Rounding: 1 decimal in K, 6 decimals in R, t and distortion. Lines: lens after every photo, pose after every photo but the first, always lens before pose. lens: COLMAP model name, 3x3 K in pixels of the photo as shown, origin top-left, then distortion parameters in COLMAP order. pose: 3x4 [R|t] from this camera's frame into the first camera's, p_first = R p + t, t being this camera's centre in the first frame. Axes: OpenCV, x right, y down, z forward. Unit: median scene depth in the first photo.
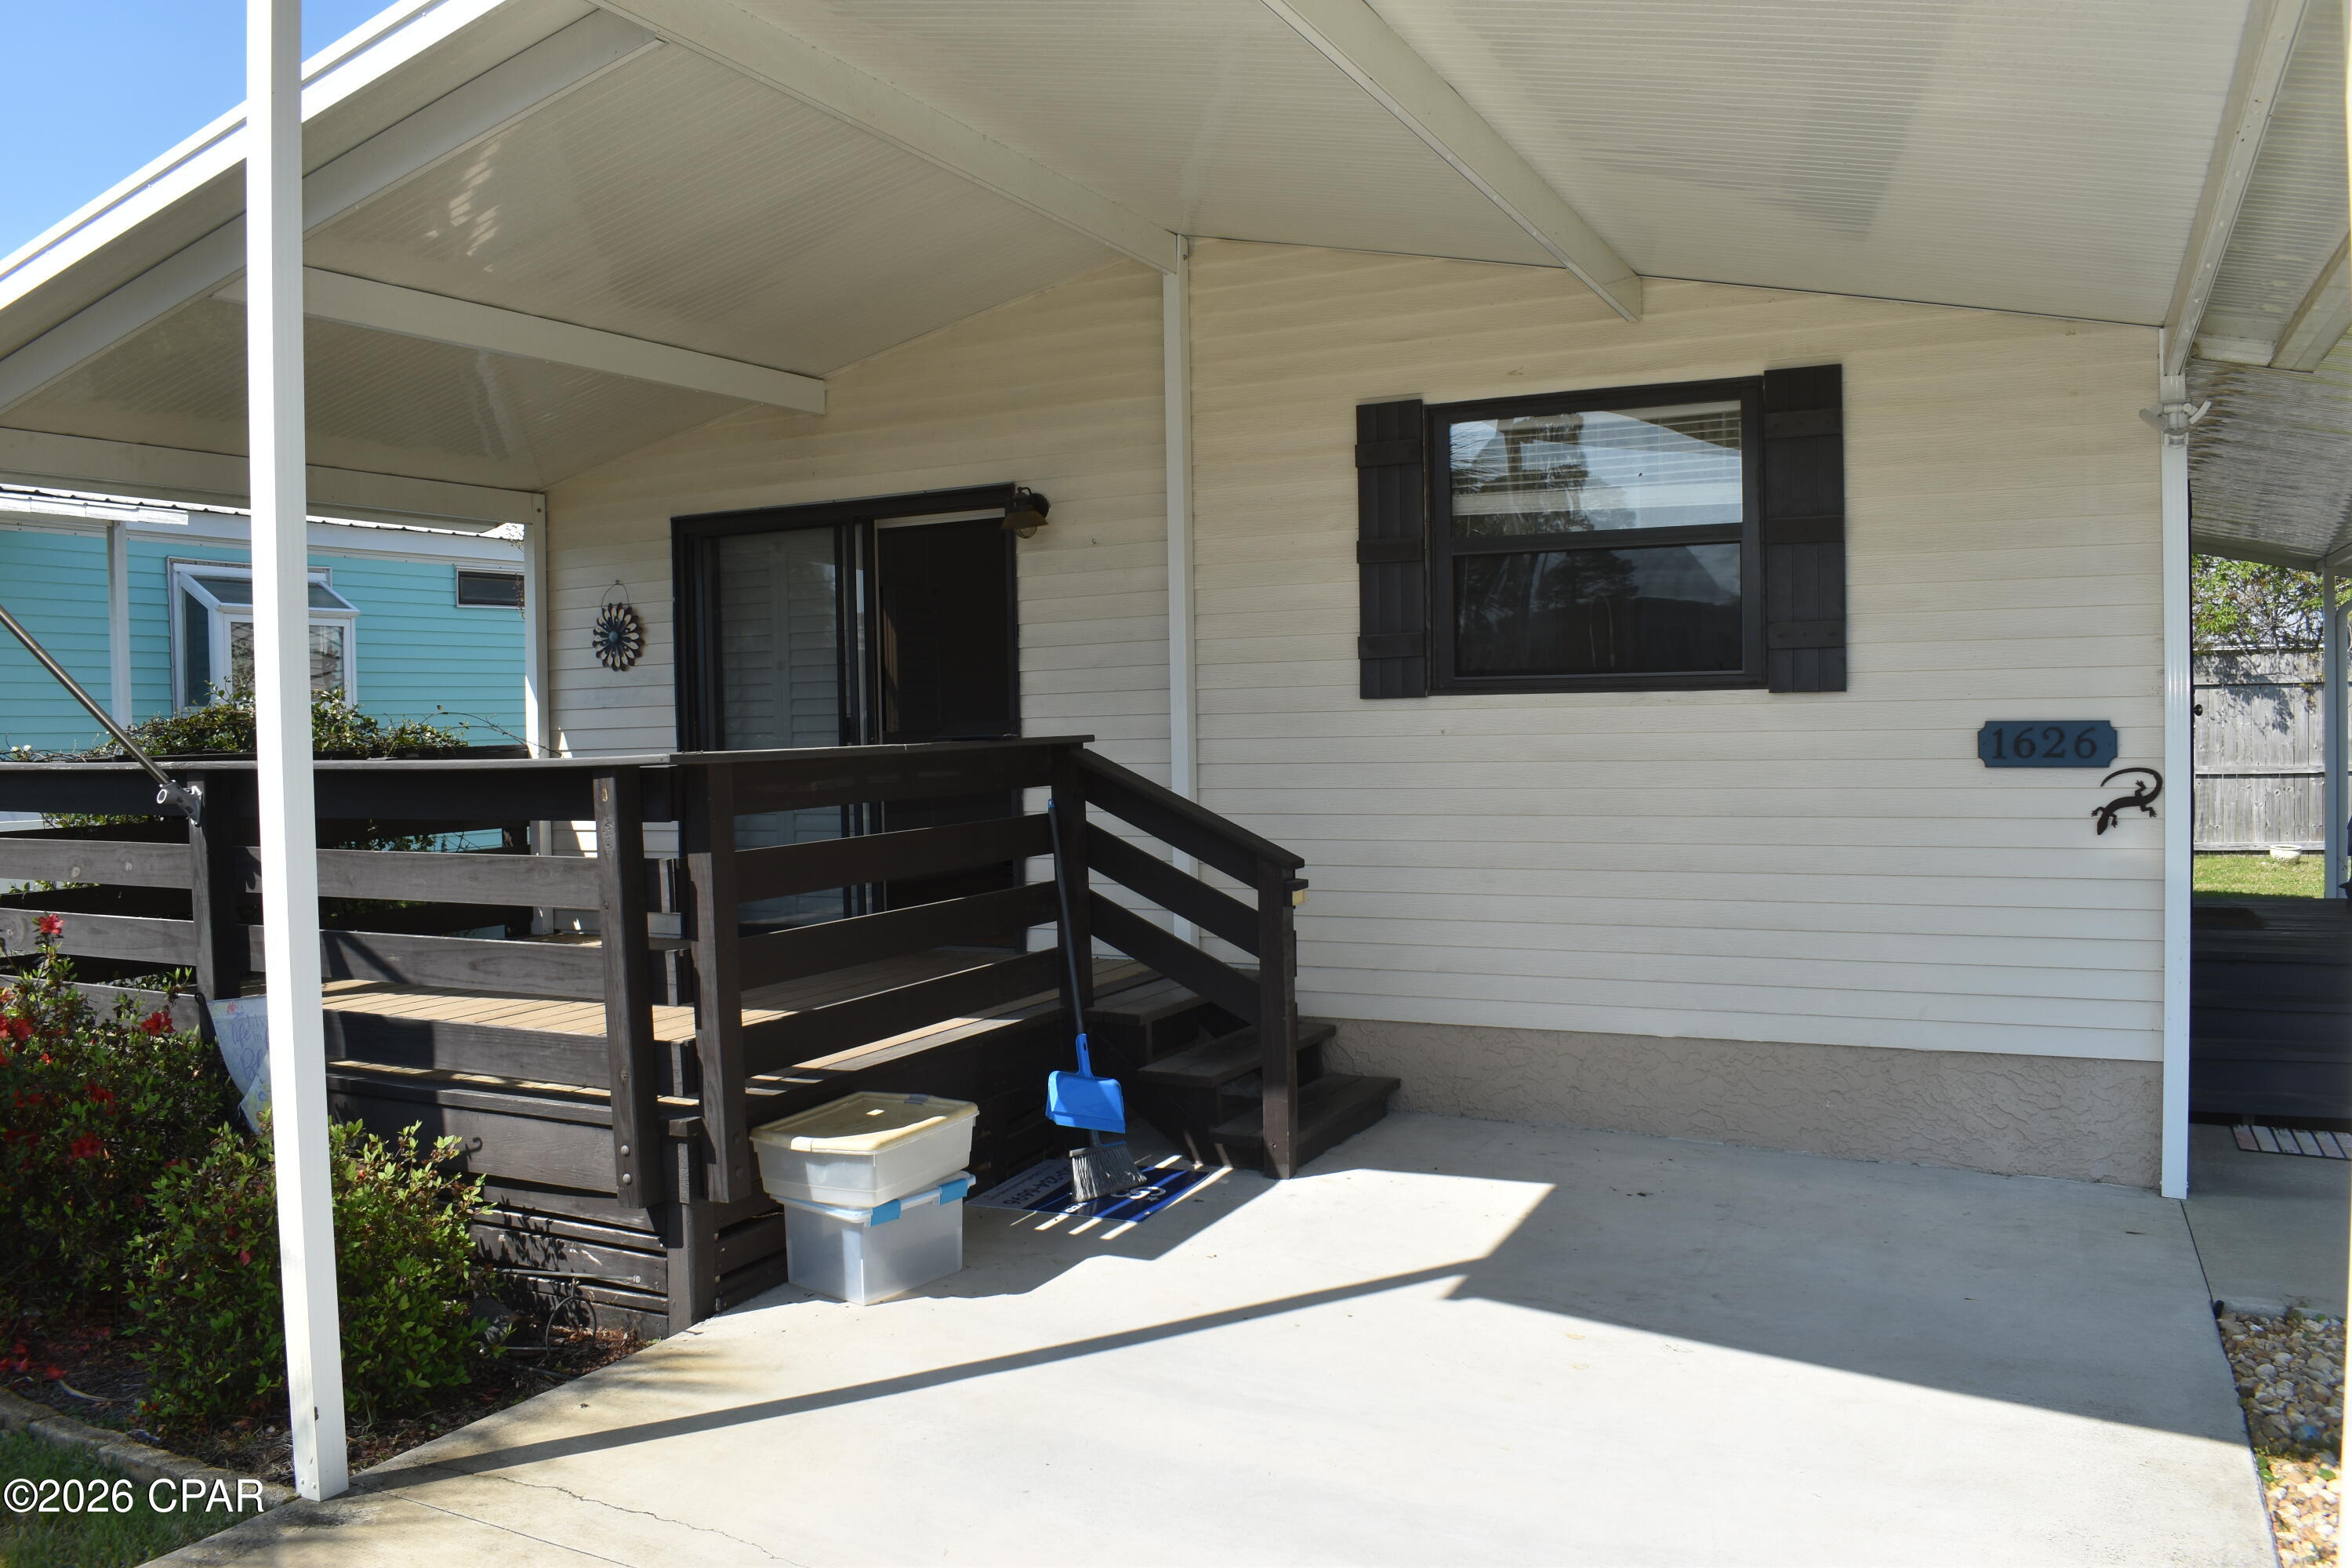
lens RADIAL K [[1844.0, 0, 1176.0], [0, 1844.0, 777.1], [0, 0, 1]] dist [-0.088037, 0.009119]
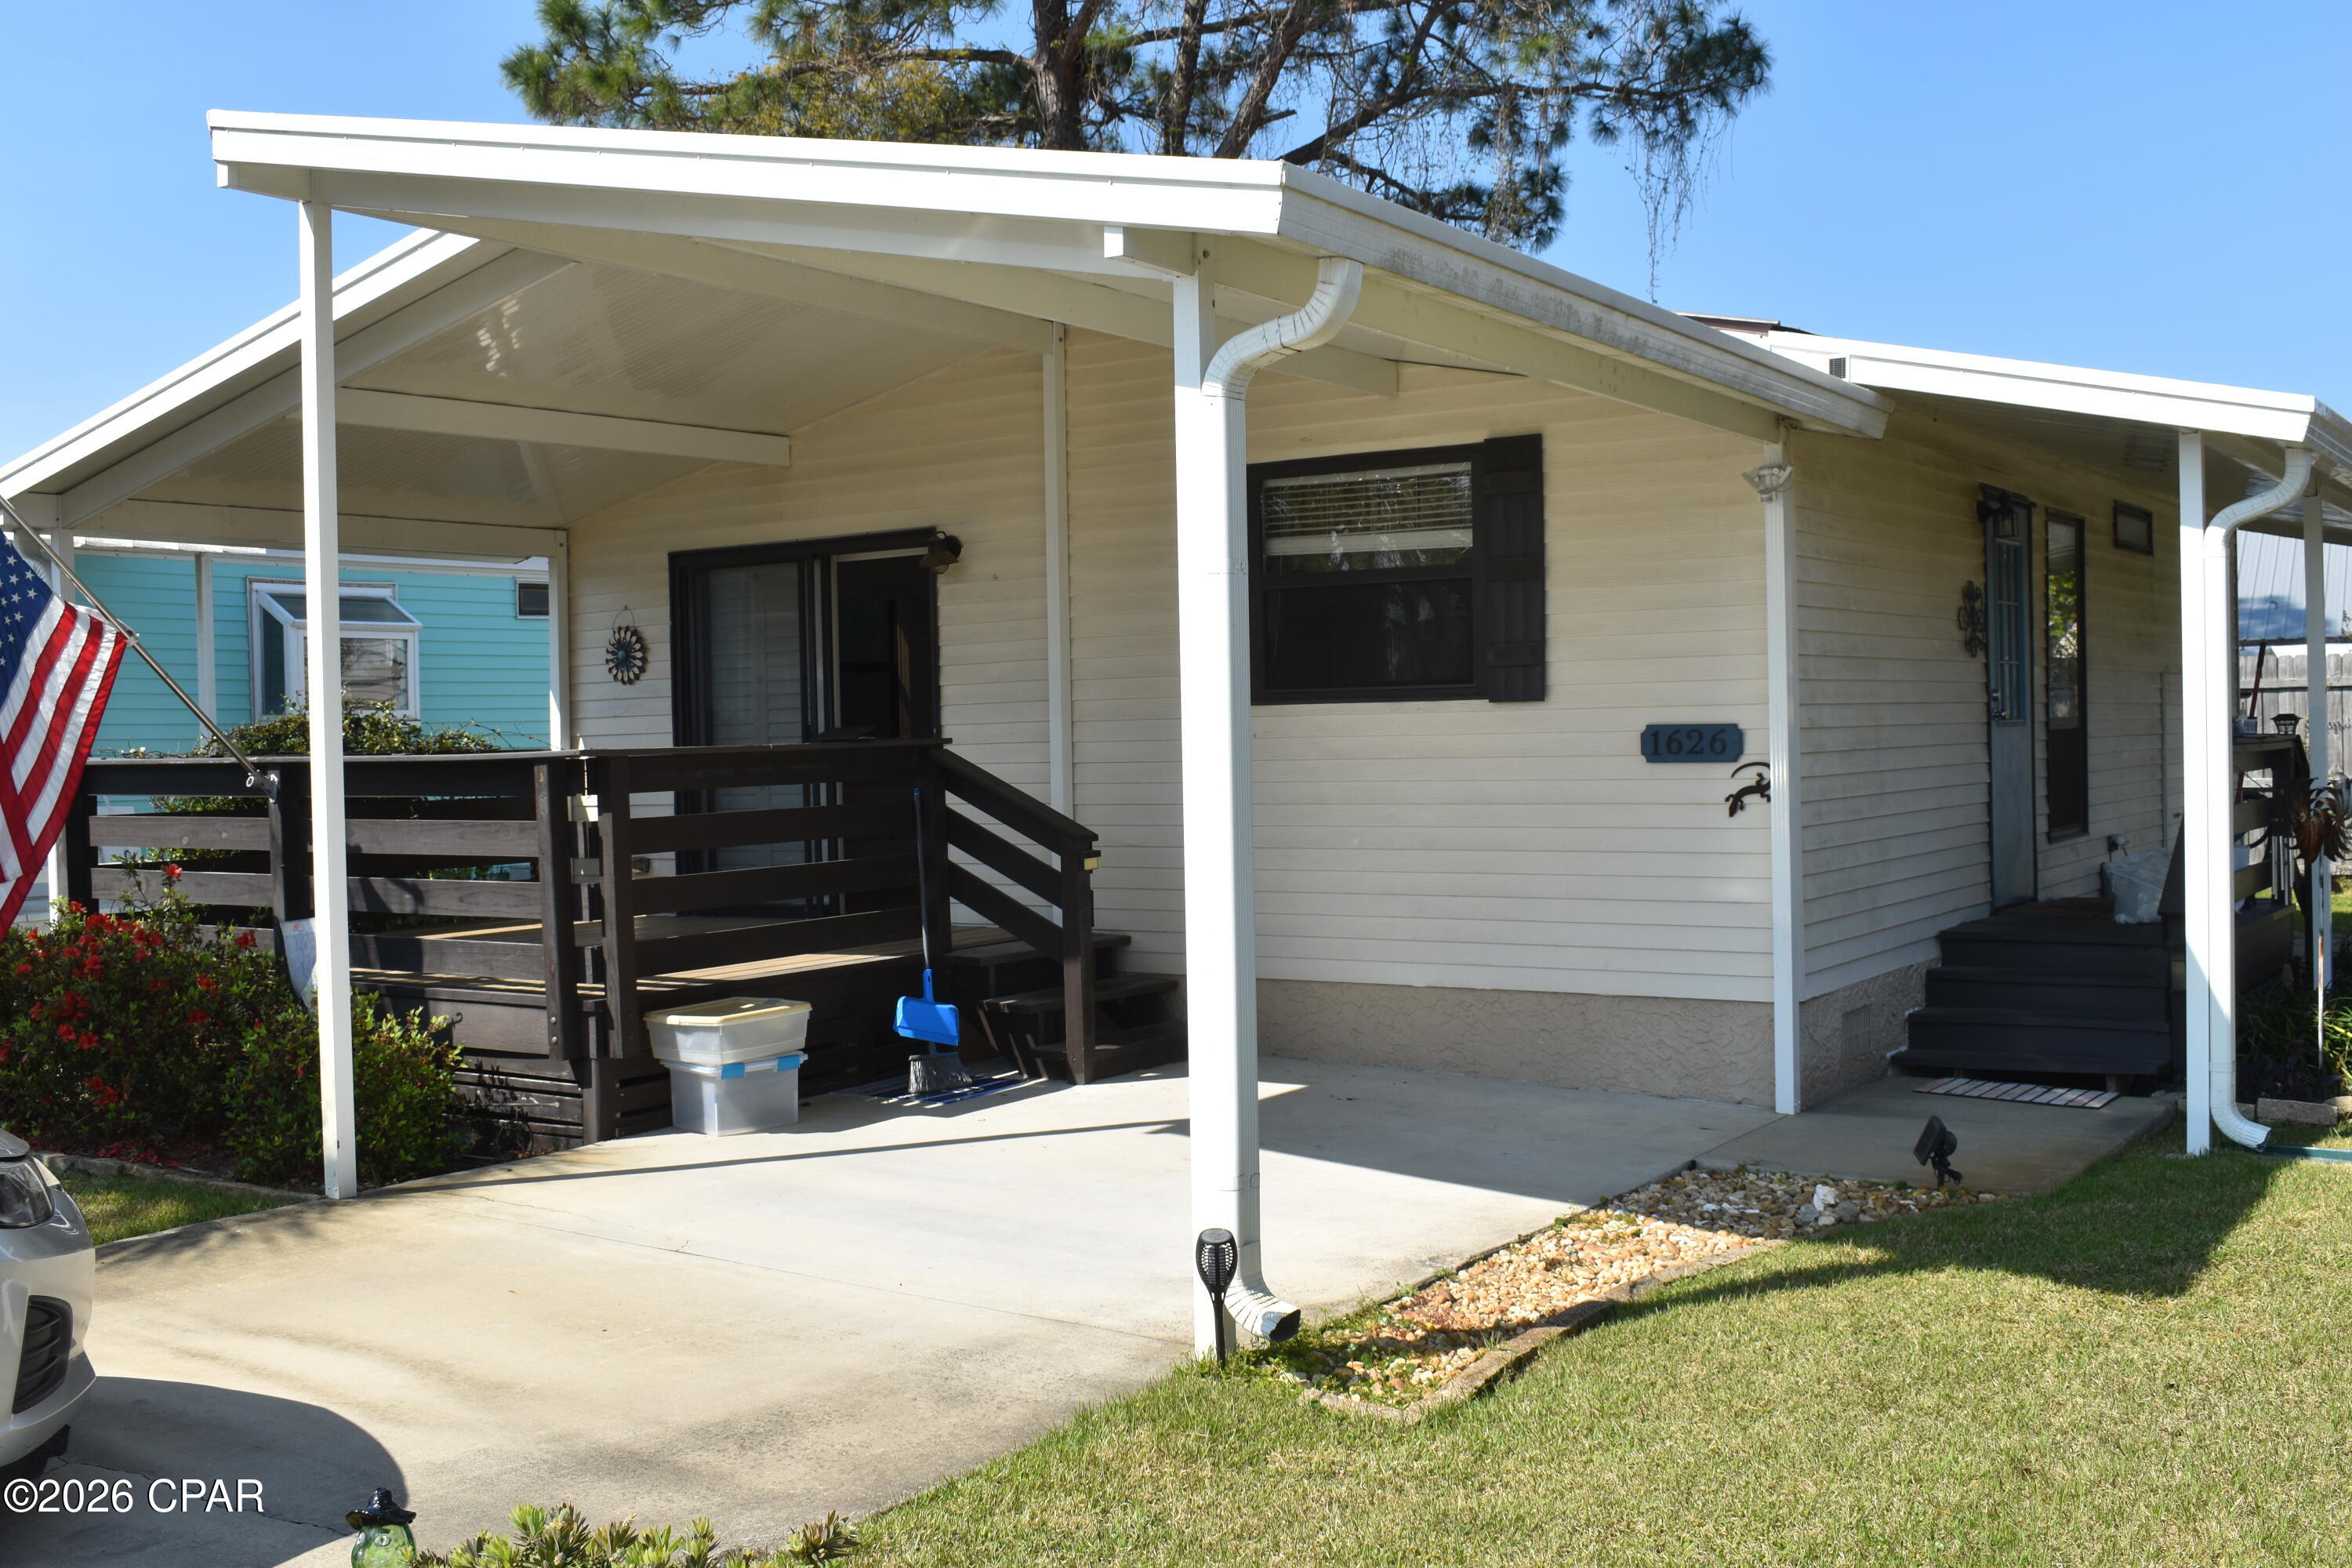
lens RADIAL K [[2373.7, 0, 1171.5], [0, 2373.7, 807.9], [0, 0, 1]] dist [-0.050139, 0.000000]
pose [[0.990915, 0.002091, -0.134475, 0.342798], [-0.001640, 0.999993, 0.003458, 0.020184], [0.134481, -0.003206, 0.990911, -0.628456]]
